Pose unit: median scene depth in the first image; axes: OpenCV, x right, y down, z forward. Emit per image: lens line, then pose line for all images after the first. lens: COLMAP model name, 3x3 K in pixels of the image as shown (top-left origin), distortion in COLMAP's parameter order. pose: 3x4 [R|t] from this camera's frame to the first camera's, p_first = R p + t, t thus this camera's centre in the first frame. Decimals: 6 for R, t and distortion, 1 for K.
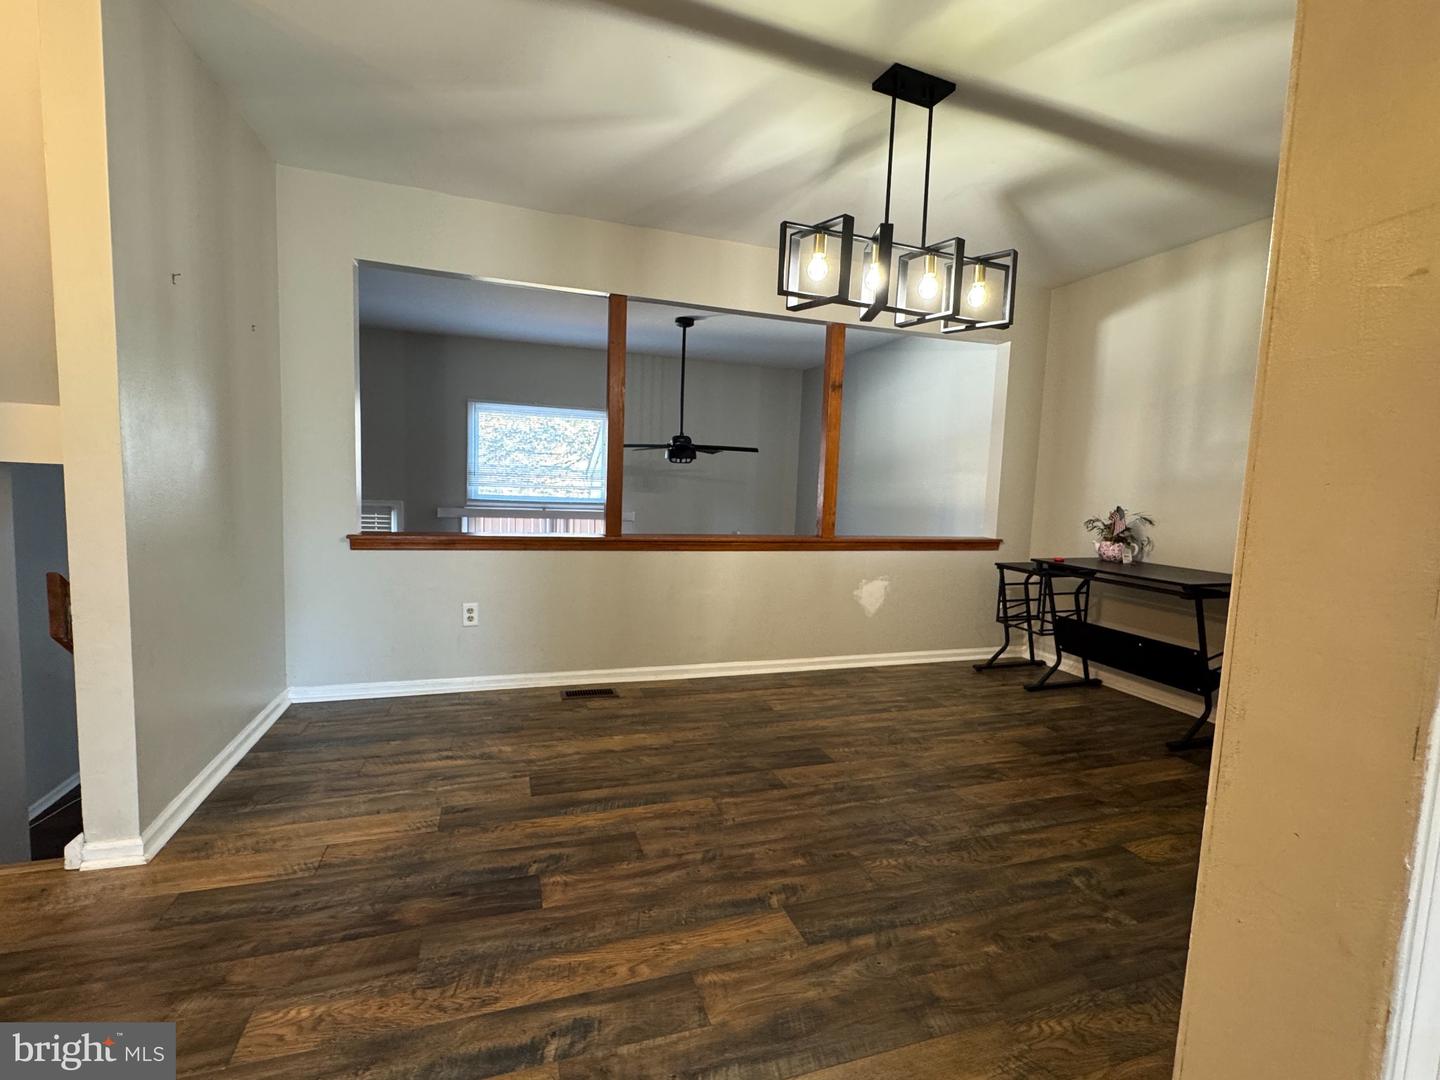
lens RADIAL K [[655.6, 0, 722.2], [0, 655.6, 544.1], [0, 0, 1]] dist [-0.005385, 0.000482]
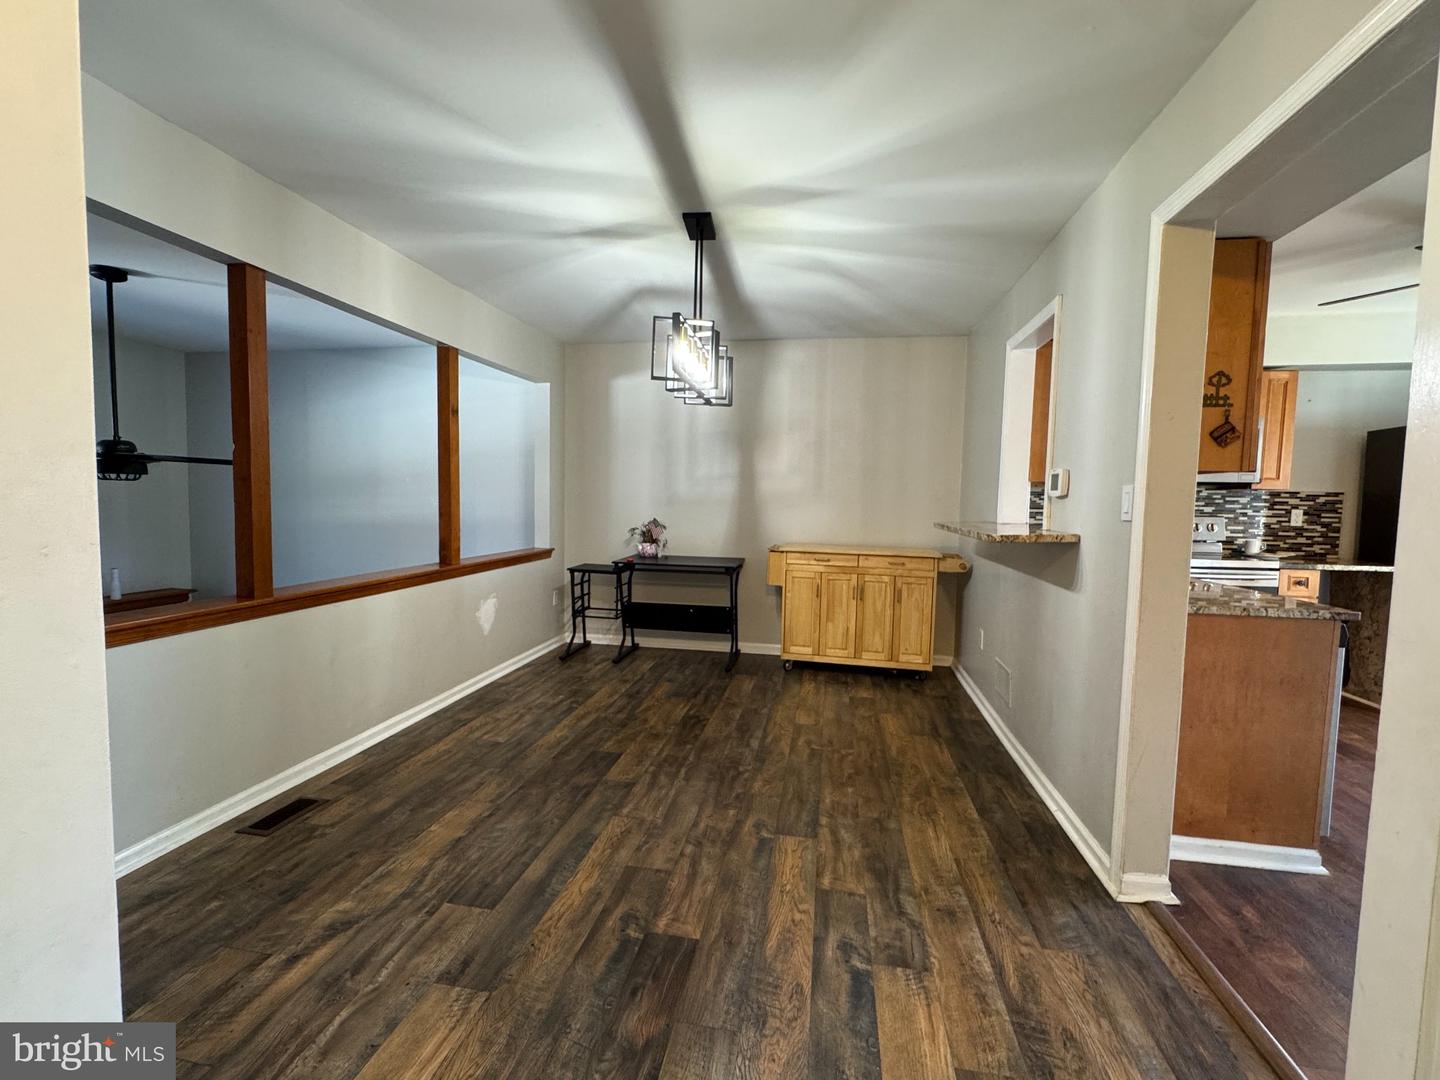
lens RADIAL K [[637.8, 0, 720.7], [0, 637.8, 540.7], [0, 0, 1]] dist [-0.004711, -0.000213]
pose [[0.478013, -0.085558, 0.874176, -0.671583], [0.080814, 0.995307, 0.053223, -0.087977], [-0.874627, 0.045204, 0.482684, 0.263827]]
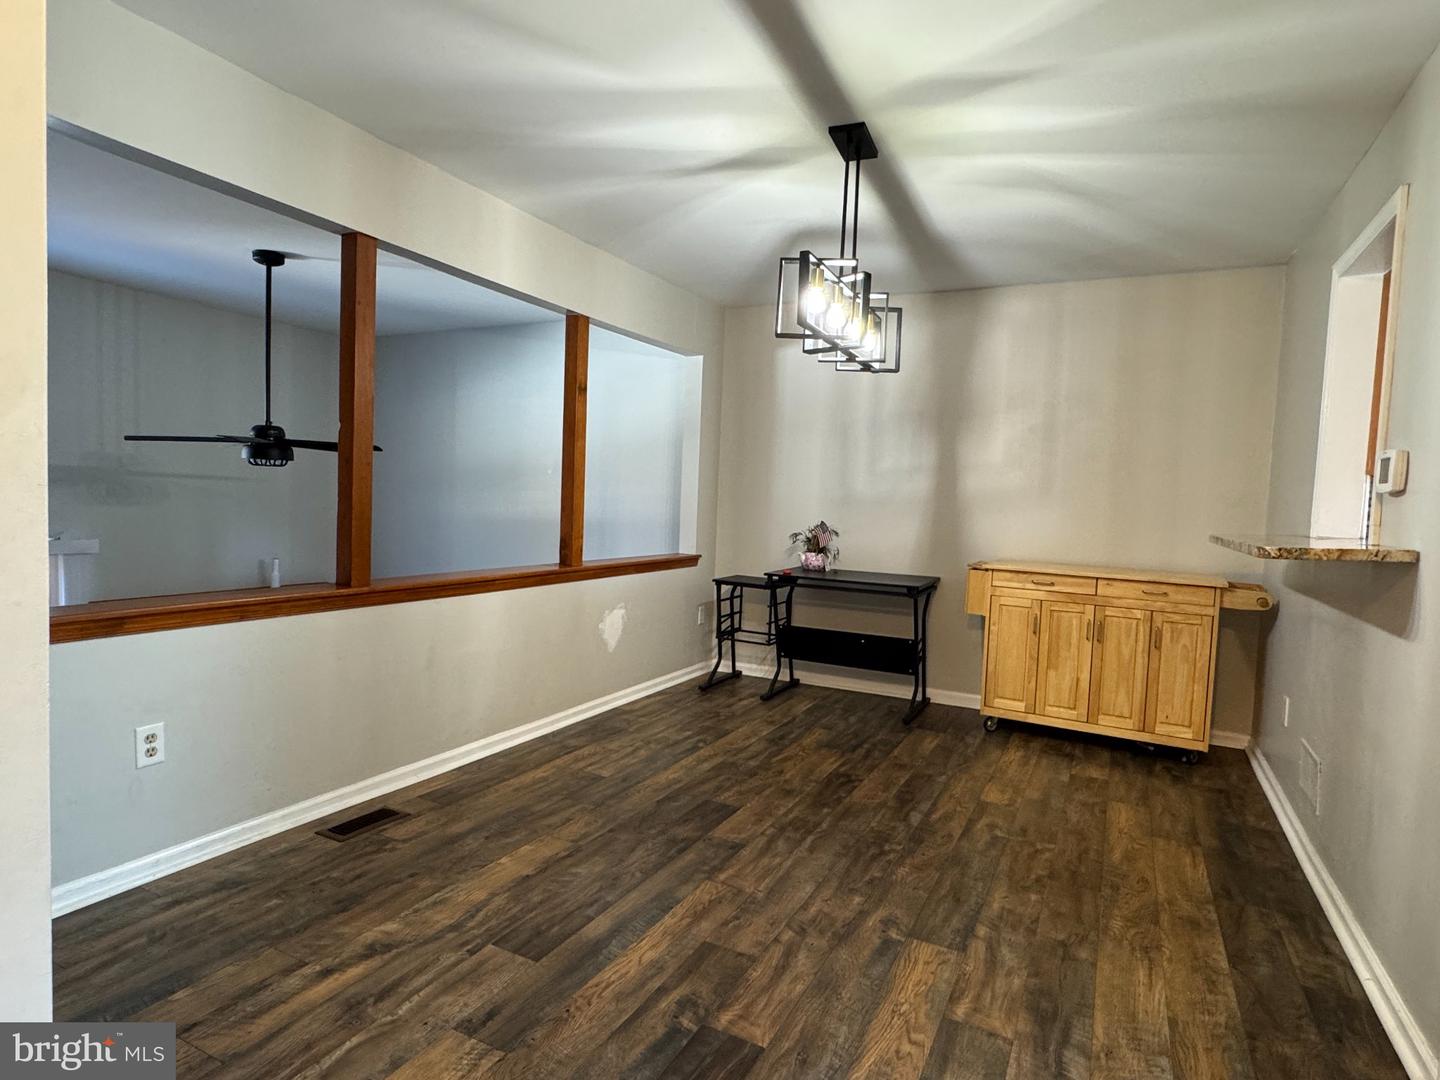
lens RADIAL K [[800.7, 0, 718.6], [0, 800.7, 542.5], [0, 0, 1]] dist [-0.005488, 0.002246]
pose [[0.714312, -0.046968, 0.698249, -0.599055], [0.053836, 0.998477, 0.012088, -0.058587], [-0.697753, 0.028957, 0.715753, 0.181020]]
